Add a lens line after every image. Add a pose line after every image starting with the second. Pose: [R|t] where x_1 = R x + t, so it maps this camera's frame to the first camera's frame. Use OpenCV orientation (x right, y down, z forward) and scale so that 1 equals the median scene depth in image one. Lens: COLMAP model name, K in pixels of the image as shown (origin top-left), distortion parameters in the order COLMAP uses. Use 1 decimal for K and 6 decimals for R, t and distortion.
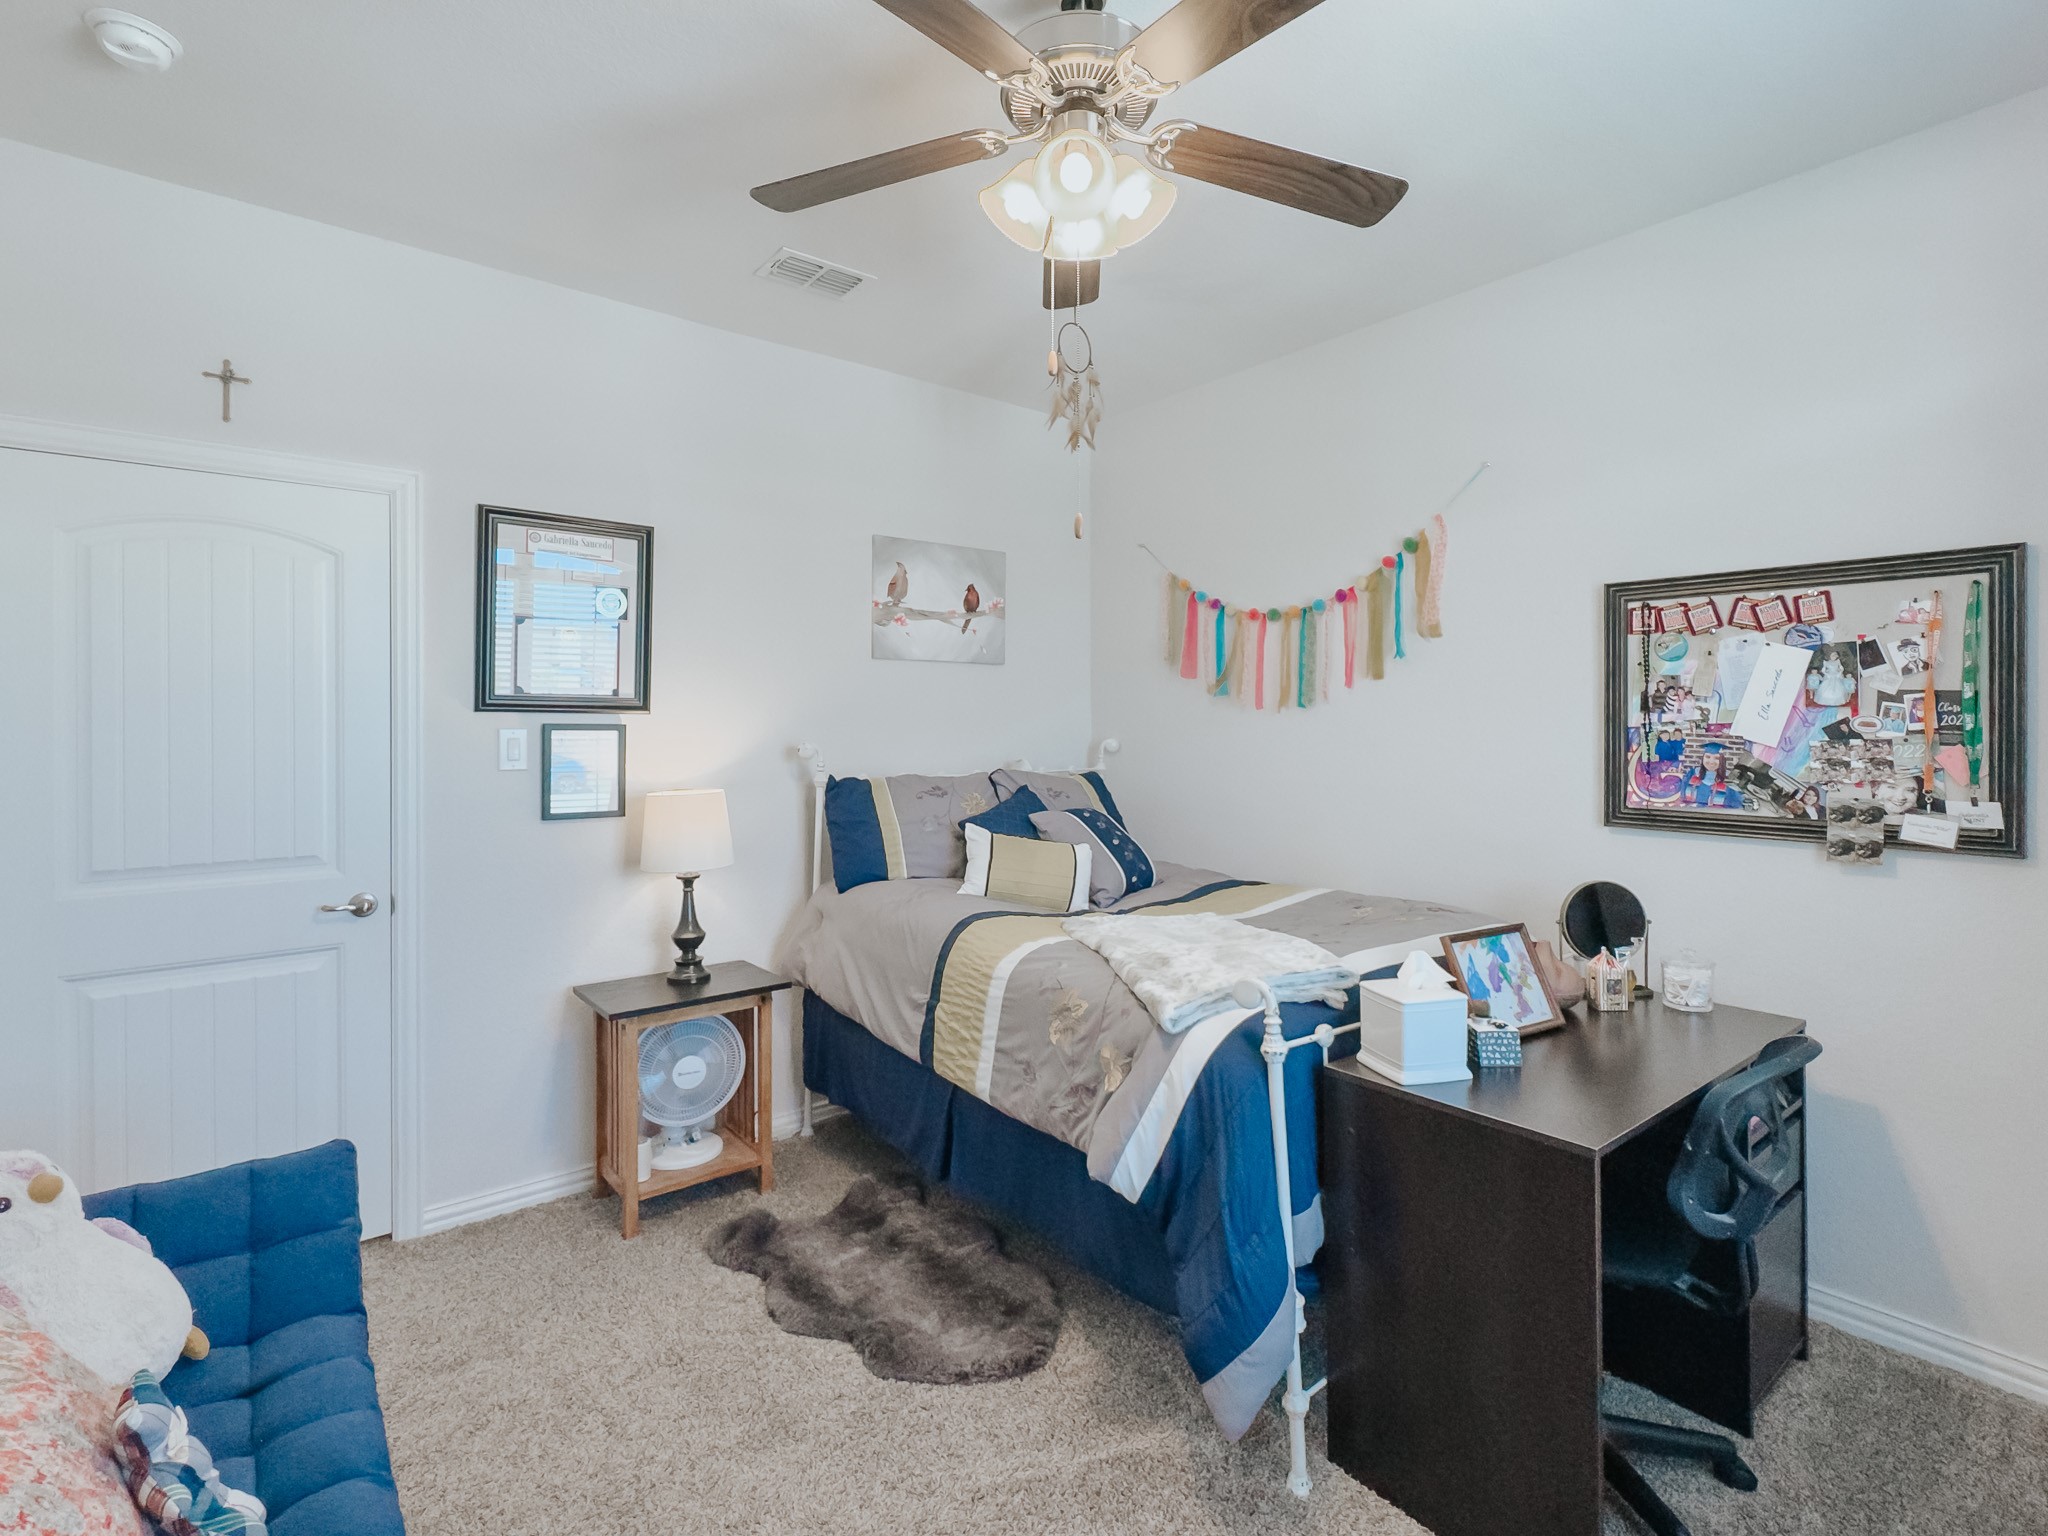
lens RADIAL K [[979.3, 0, 1024.1], [0, 979.3, 715.8], [0, 0, 1]] dist [-0.000679, -0.000471]
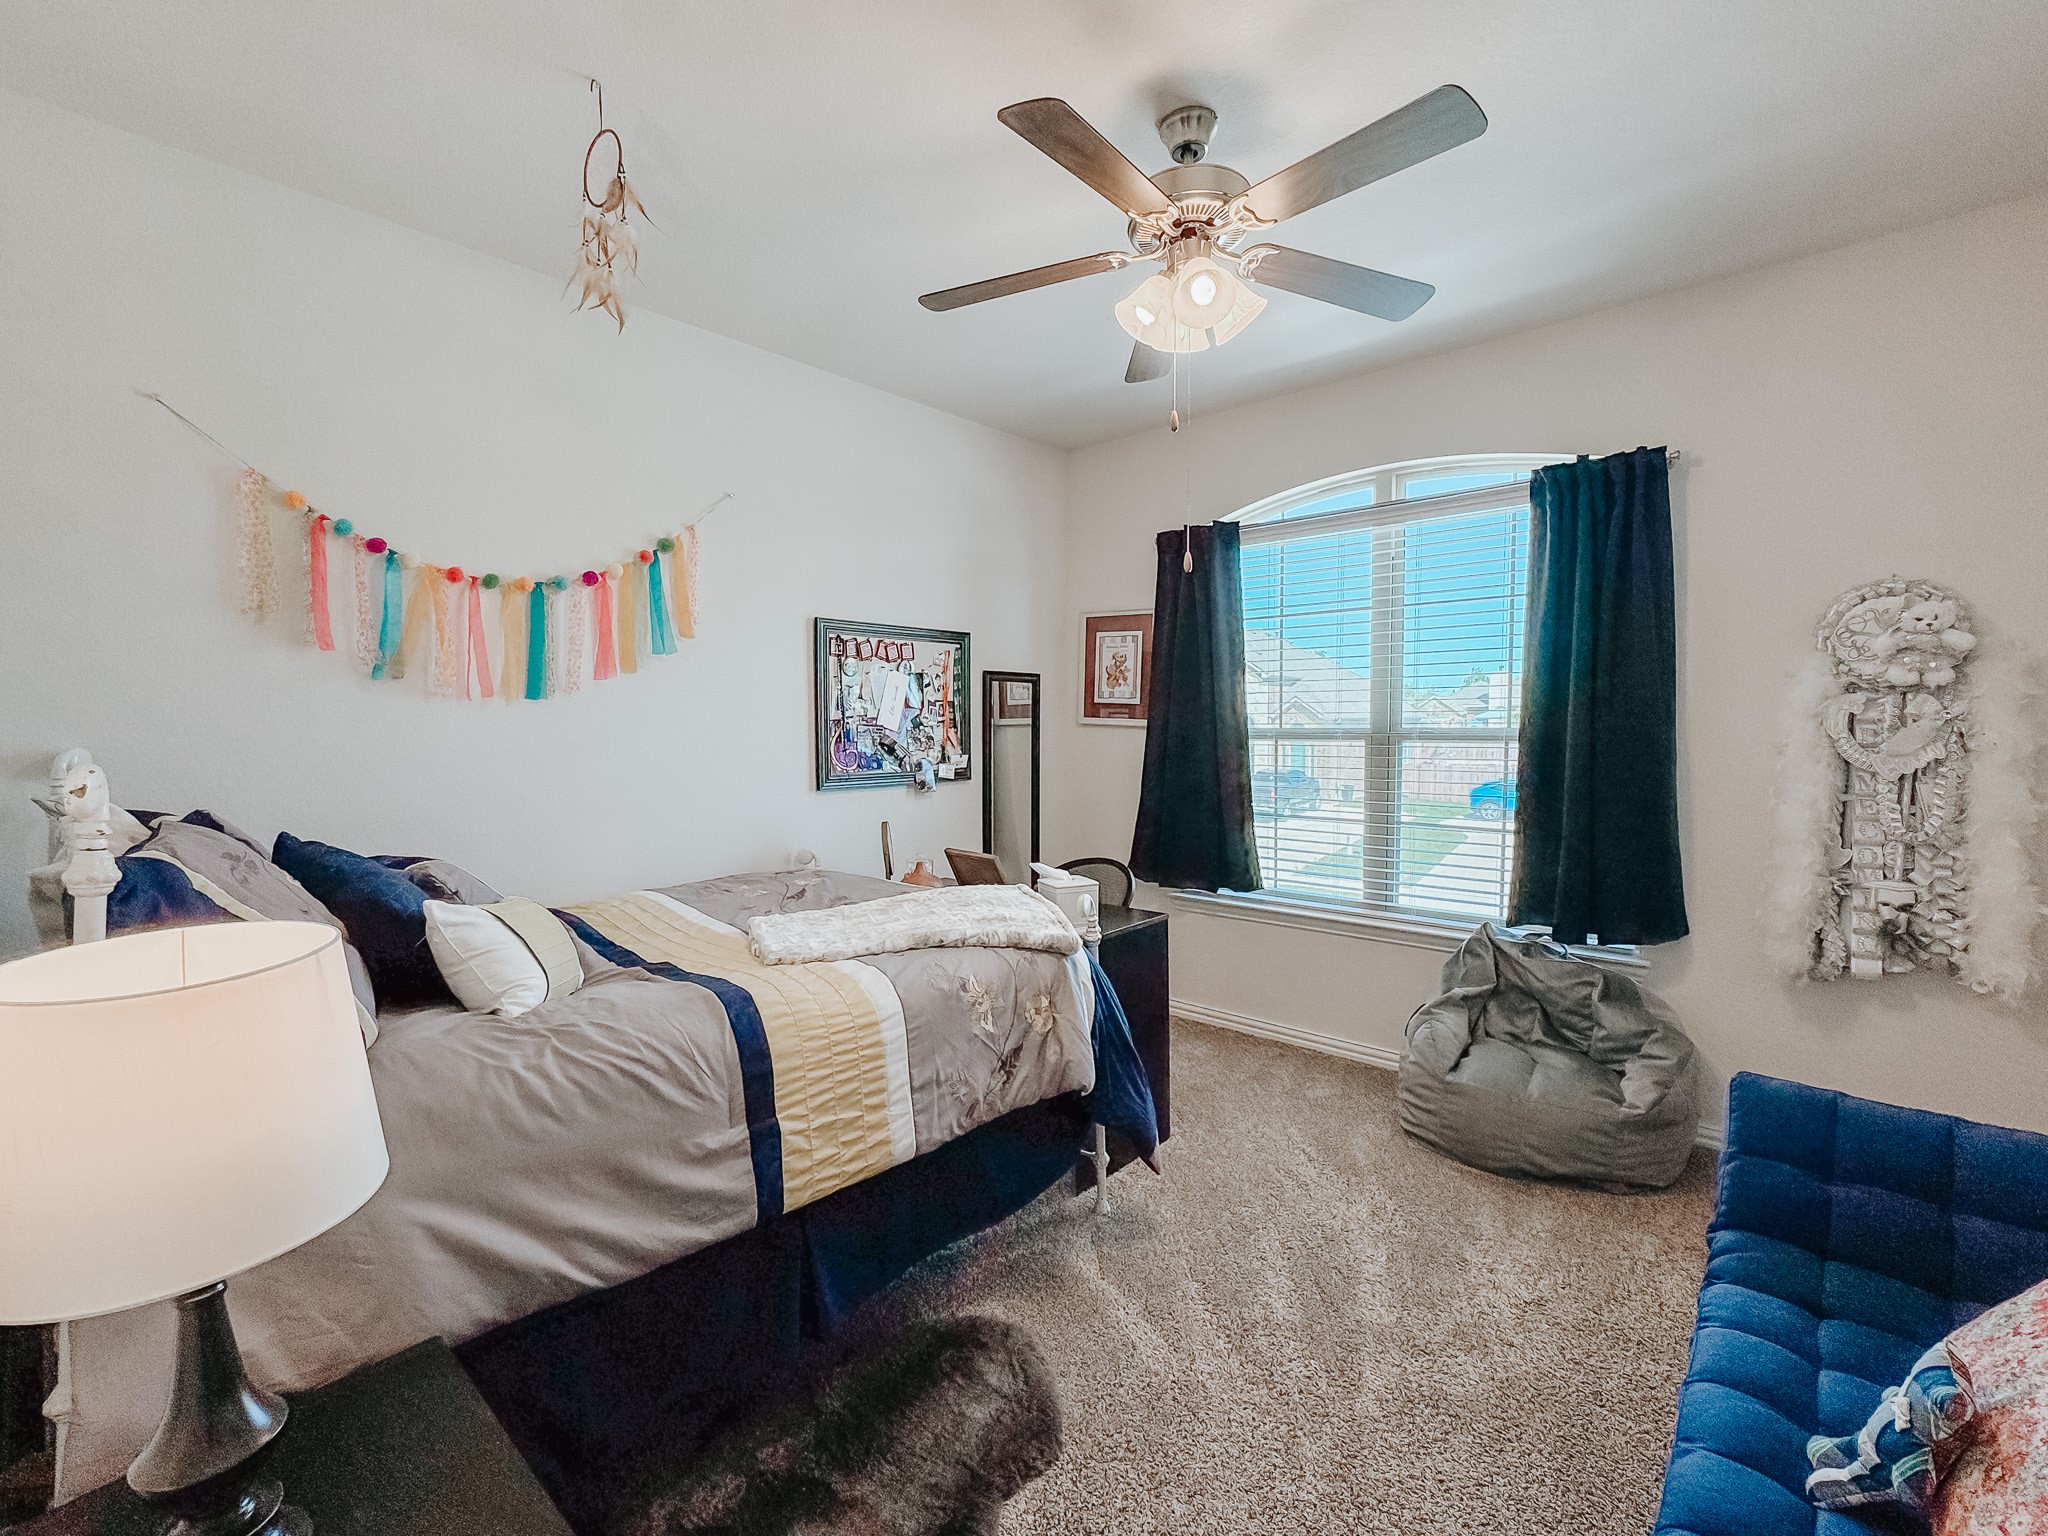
lens RADIAL K [[889.5, 0, 1024.0], [0, 889.5, 768.0], [0, 0, 1]] dist [0.000476, 0.000161]
pose [[-0.159854, -0.052072, 0.985766, -0.784310], [-0.002990, 0.998629, 0.052267, 0.014001], [-0.987136, 0.005408, -0.159791, 1.004586]]
